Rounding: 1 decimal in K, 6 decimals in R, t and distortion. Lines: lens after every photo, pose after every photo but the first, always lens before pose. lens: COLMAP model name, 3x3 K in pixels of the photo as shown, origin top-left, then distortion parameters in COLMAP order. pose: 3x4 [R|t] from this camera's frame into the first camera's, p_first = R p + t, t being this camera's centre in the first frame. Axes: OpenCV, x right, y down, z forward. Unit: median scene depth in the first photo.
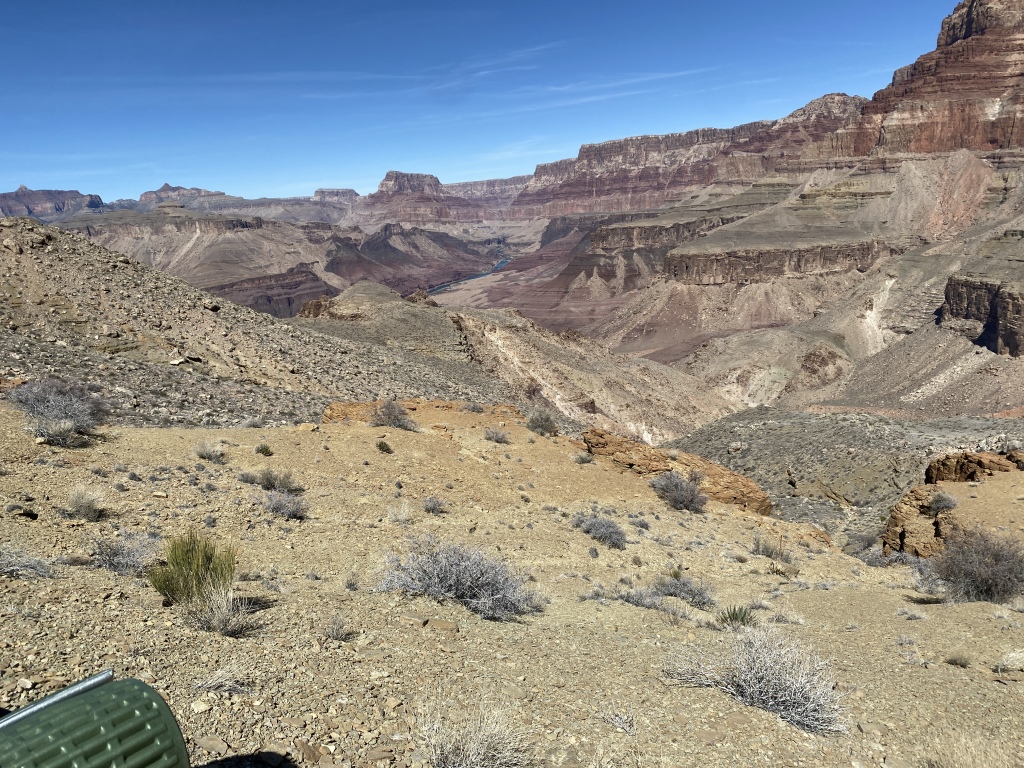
lens RADIAL K [[747.6, 0, 512.0], [0, 747.6, 384.0], [0, 0, 1]] dist [0.042783, -0.045749]
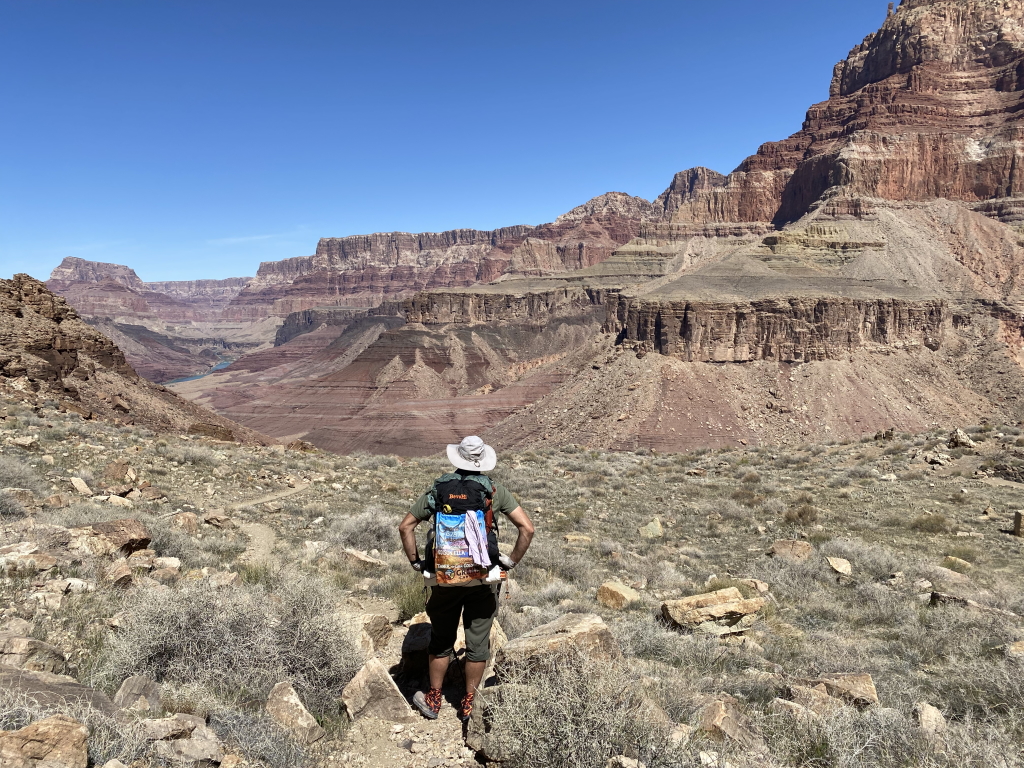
lens RADIAL K [[783.9, 0, 543.2], [0, 783.9, 384.9], [0, 0, 1]] dist [0.140910, -0.211117]
pose [[0.929033, 0.016650, 0.369621, -0.032975], [0.038178, 0.989341, -0.140526, -0.028388], [-0.368021, 0.144665, 0.918495, 0.340389]]
